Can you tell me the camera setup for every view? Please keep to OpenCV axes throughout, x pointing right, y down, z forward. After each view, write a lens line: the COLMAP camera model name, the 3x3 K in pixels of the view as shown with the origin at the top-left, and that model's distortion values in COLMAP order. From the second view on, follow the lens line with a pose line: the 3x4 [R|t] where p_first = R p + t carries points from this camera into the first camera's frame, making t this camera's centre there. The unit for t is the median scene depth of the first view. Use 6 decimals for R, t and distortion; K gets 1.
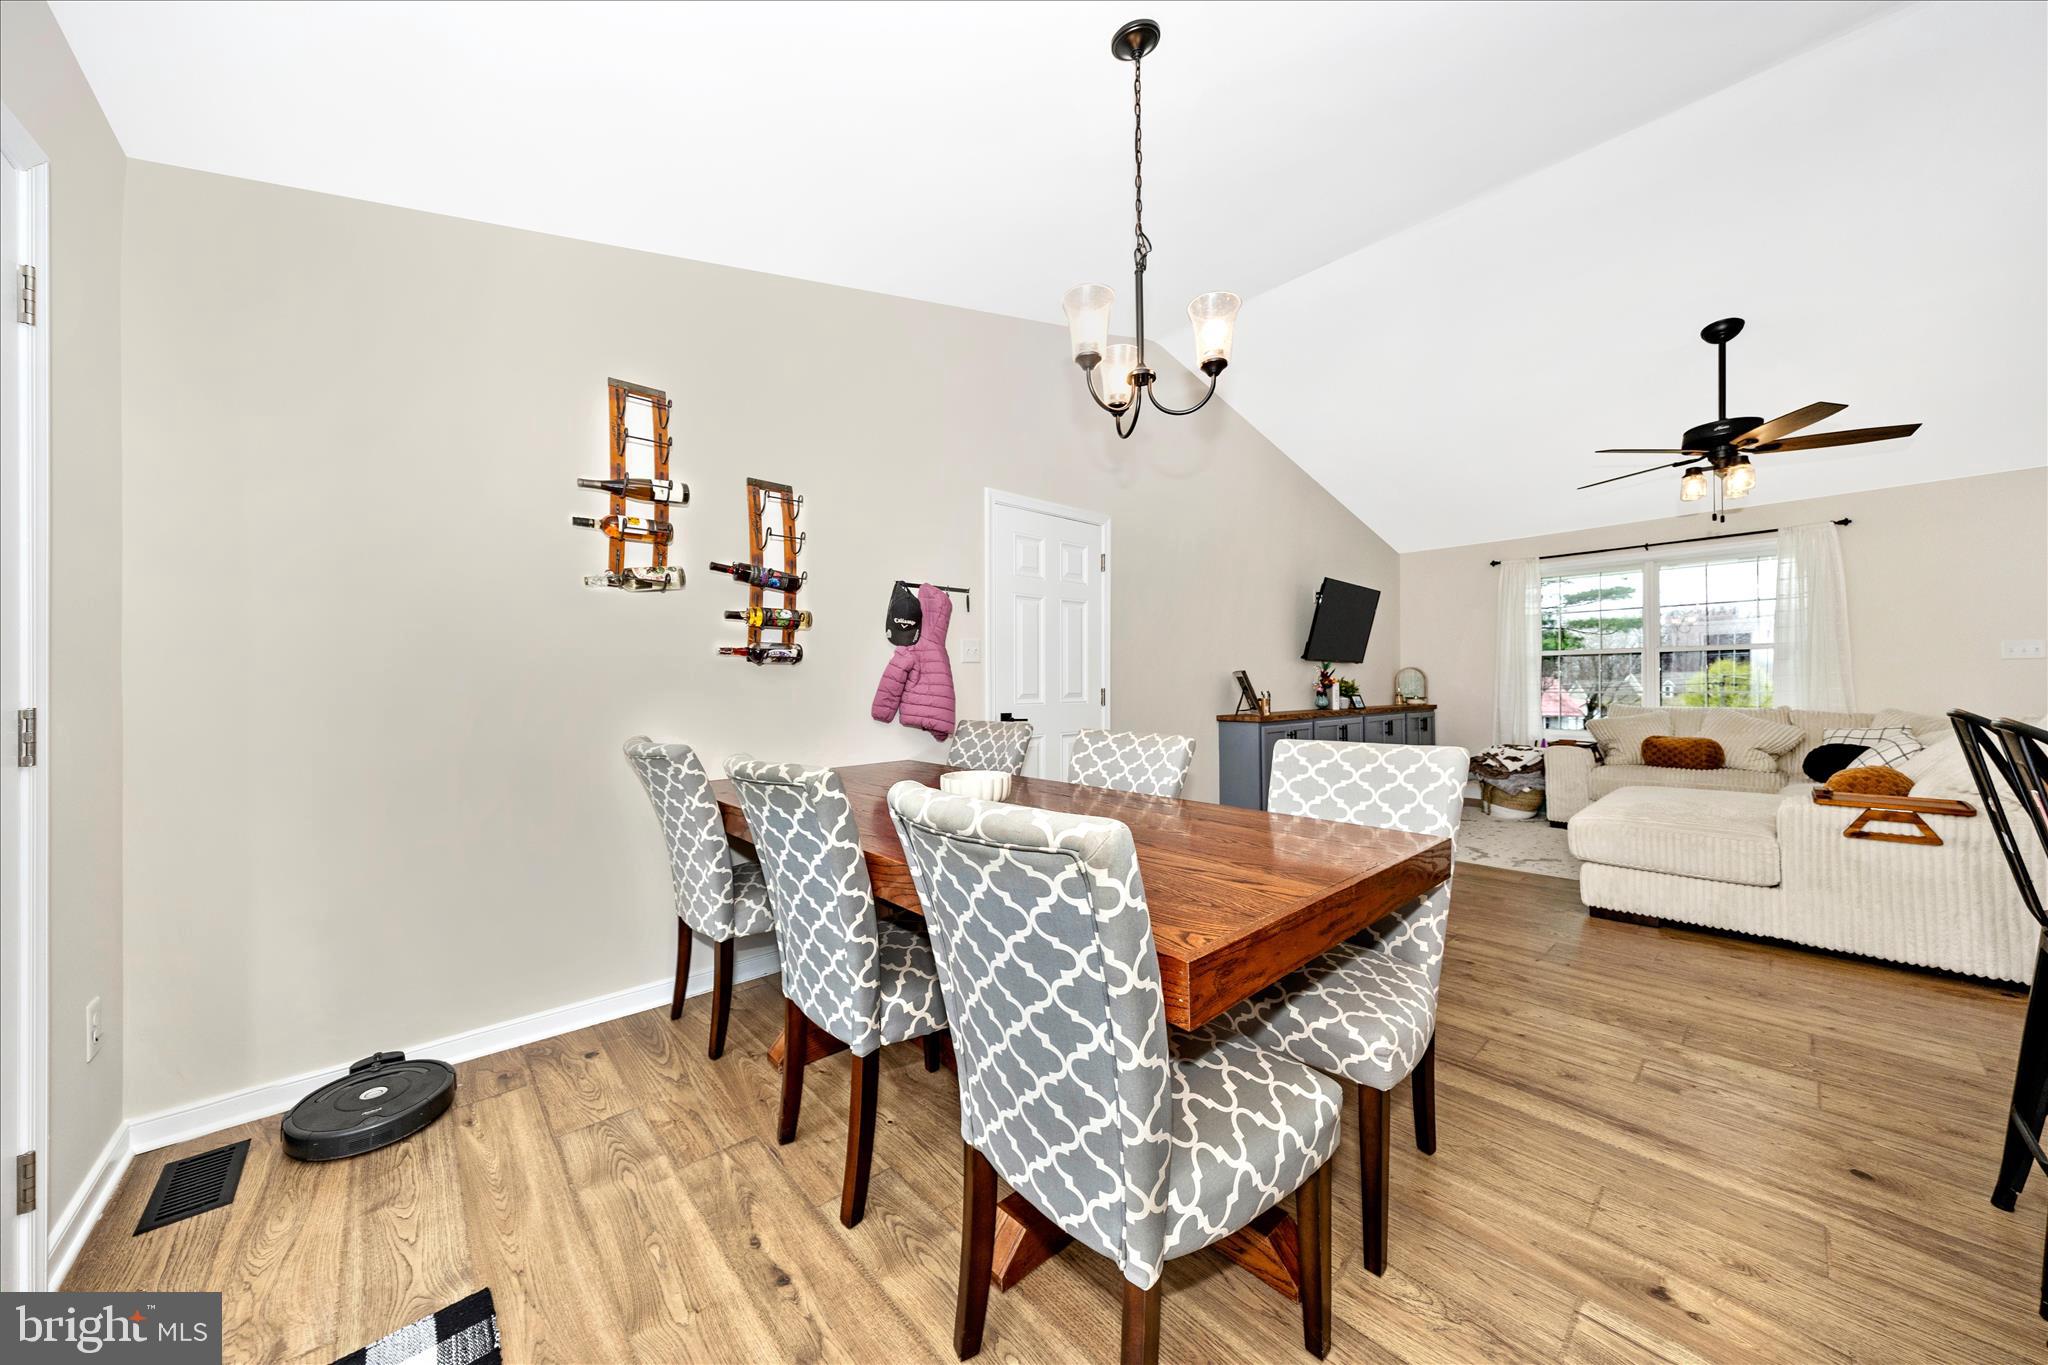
lens RADIAL K [[694.7, 0, 1008.0], [0, 694.7, 686.1], [0, 0, 1]] dist [-0.000623, 0.000133]
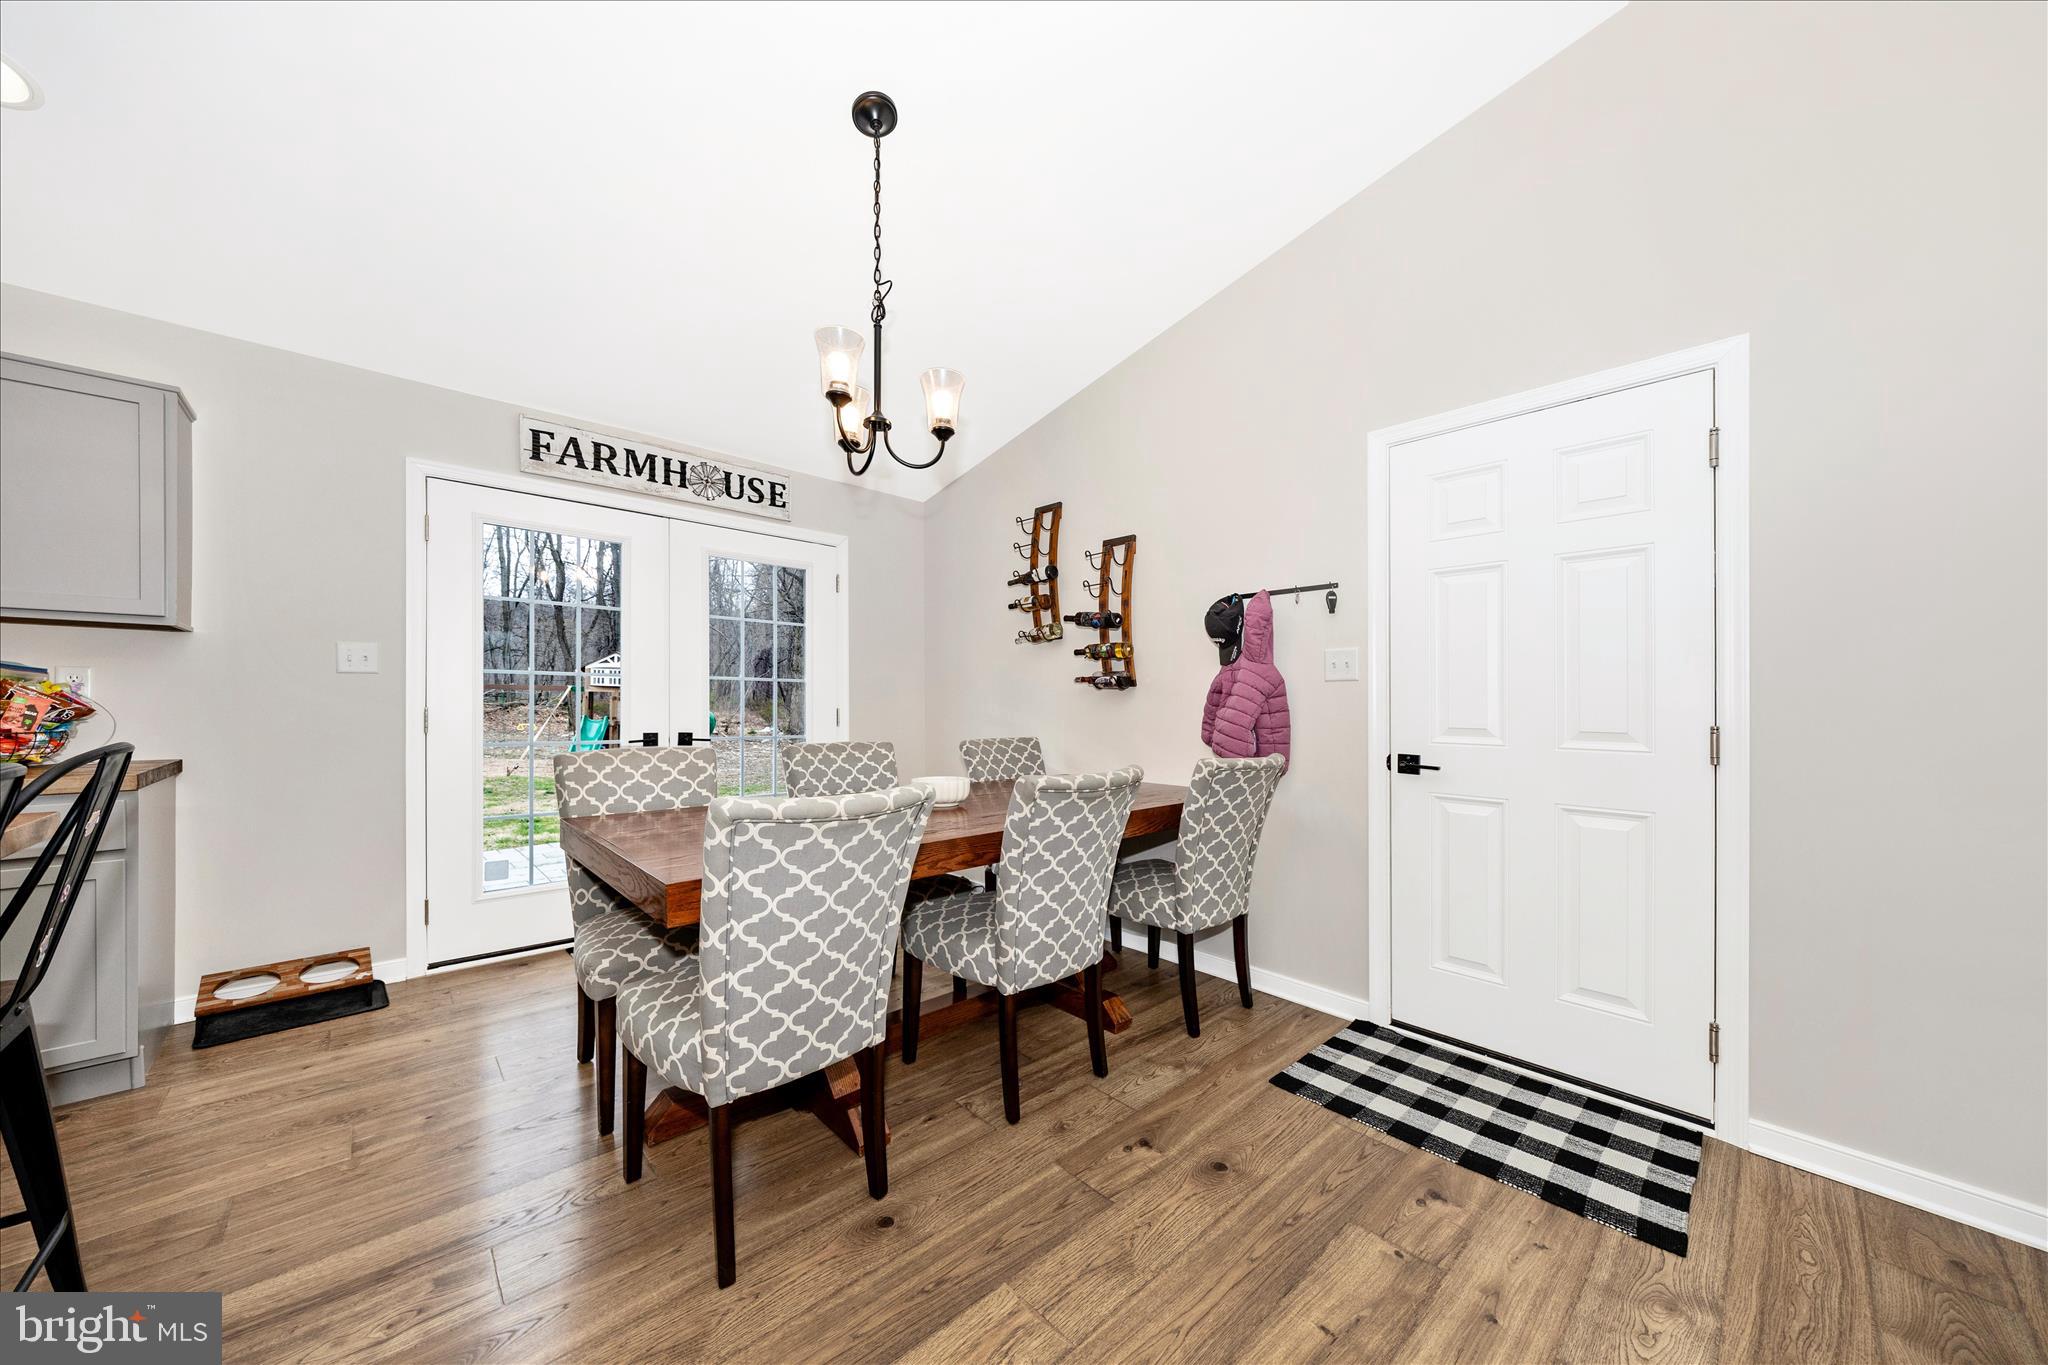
lens RADIAL K [[709.0, 0, 1019.4], [0, 709.0, 712.6], [0, 0, 1]] dist [0.007558, -0.000067]
pose [[0.007238, 0.021412, -0.999745, 0.758128], [-0.013680, 0.999679, 0.021312, -0.012547], [0.999880, 0.013523, 0.007529, 0.701582]]
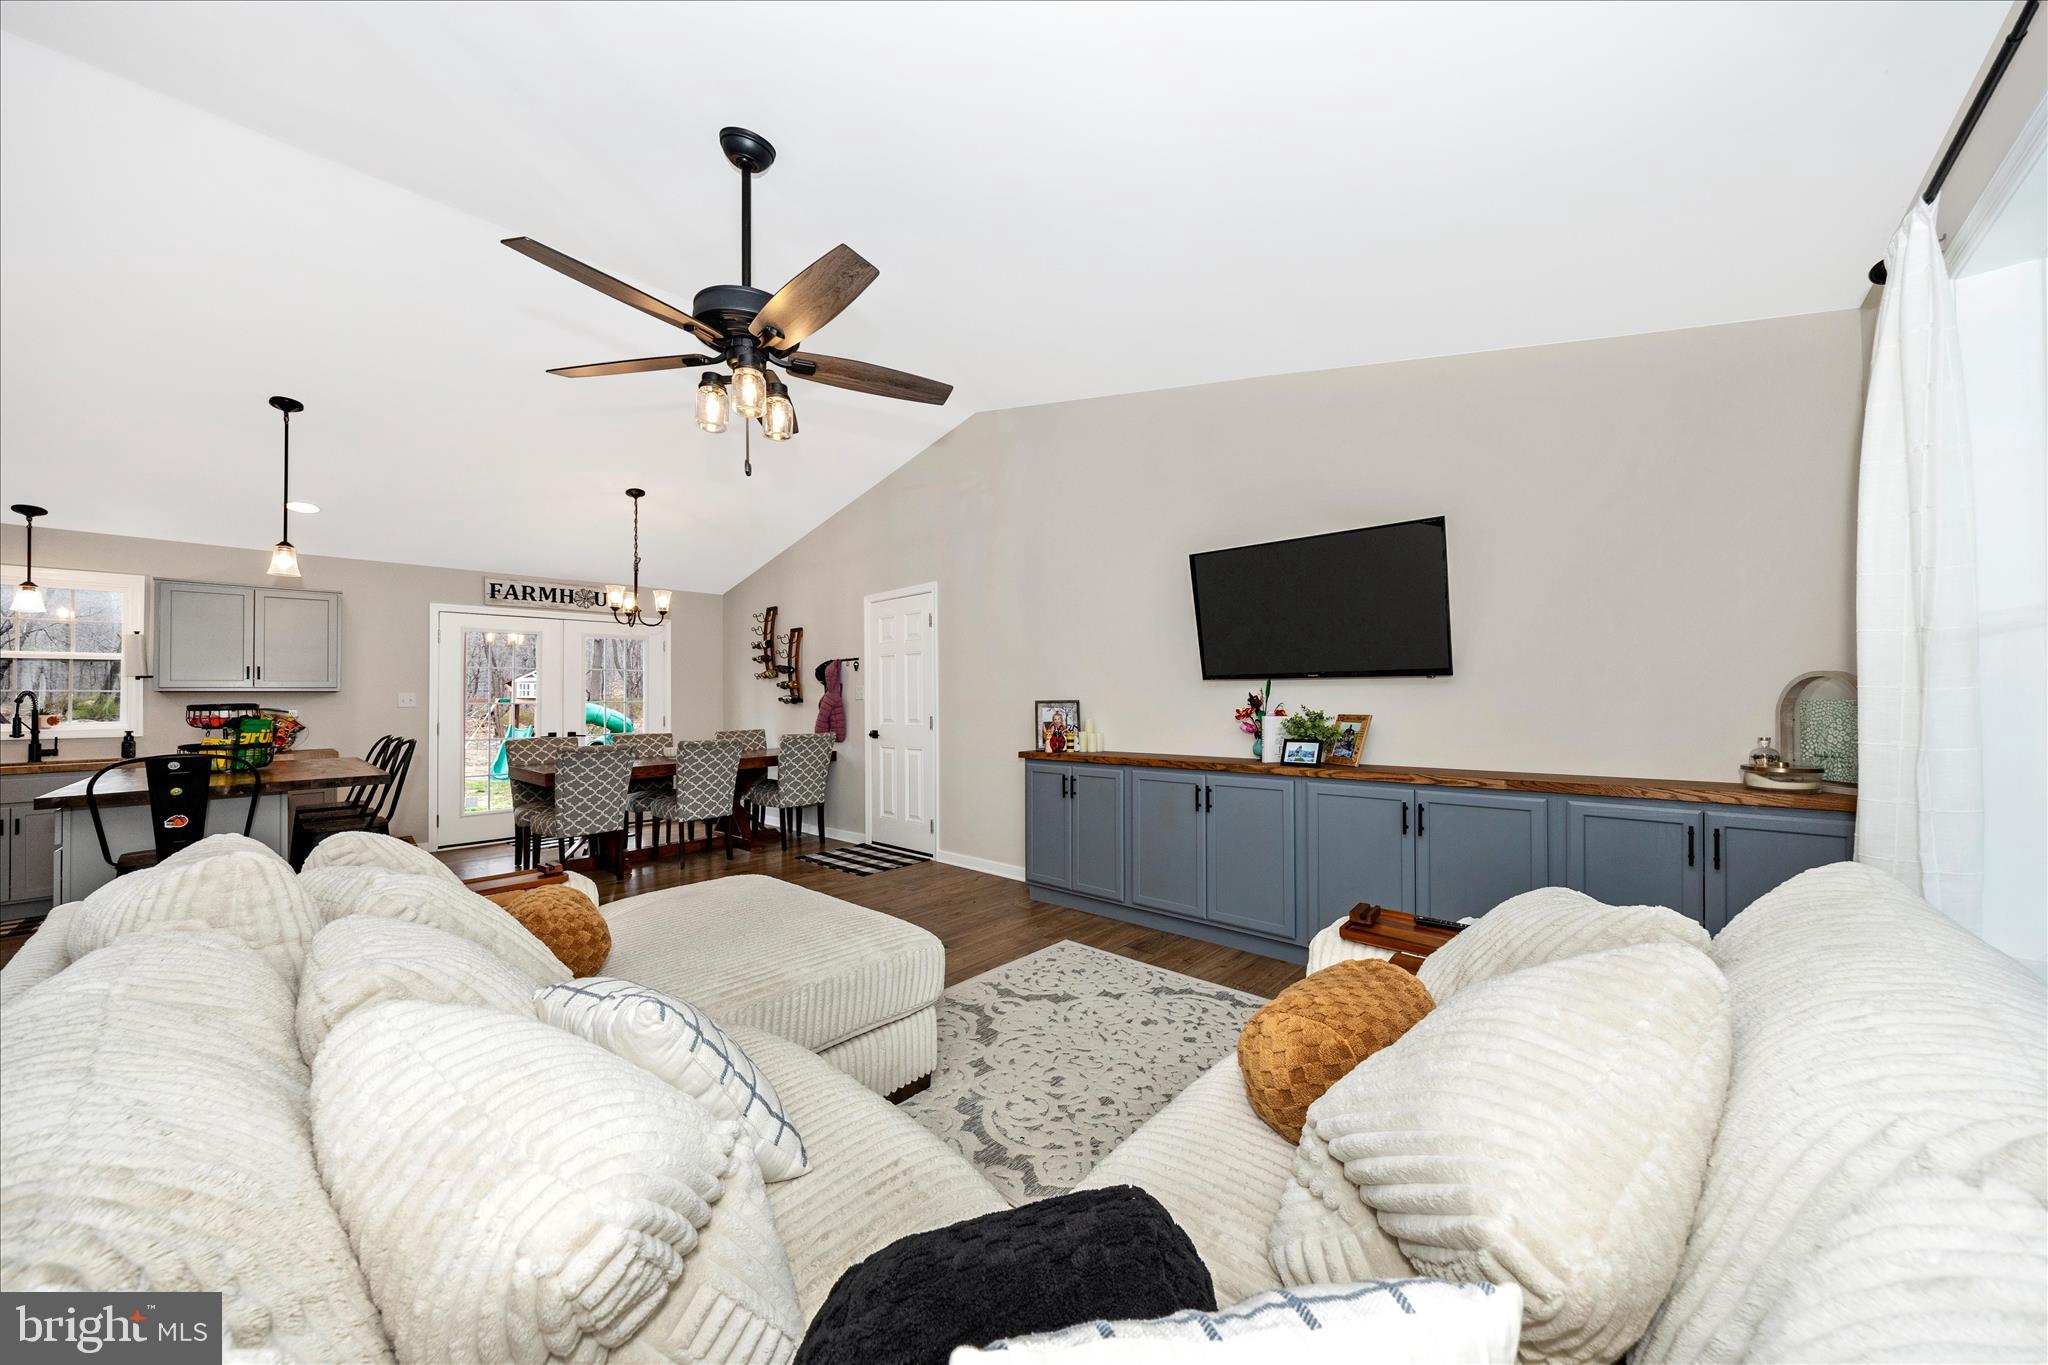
lens RADIAL K [[698.7, 0, 1030.1], [0, 698.7, 696.0], [0, 0, 1]] dist [-0.001812, -0.000338]
pose [[0.106020, -0.000366, -0.994364, 1.859634], [0.012128, 0.999926, 0.000925, -0.043891], [0.994290, -0.012158, 0.106017, 1.327549]]
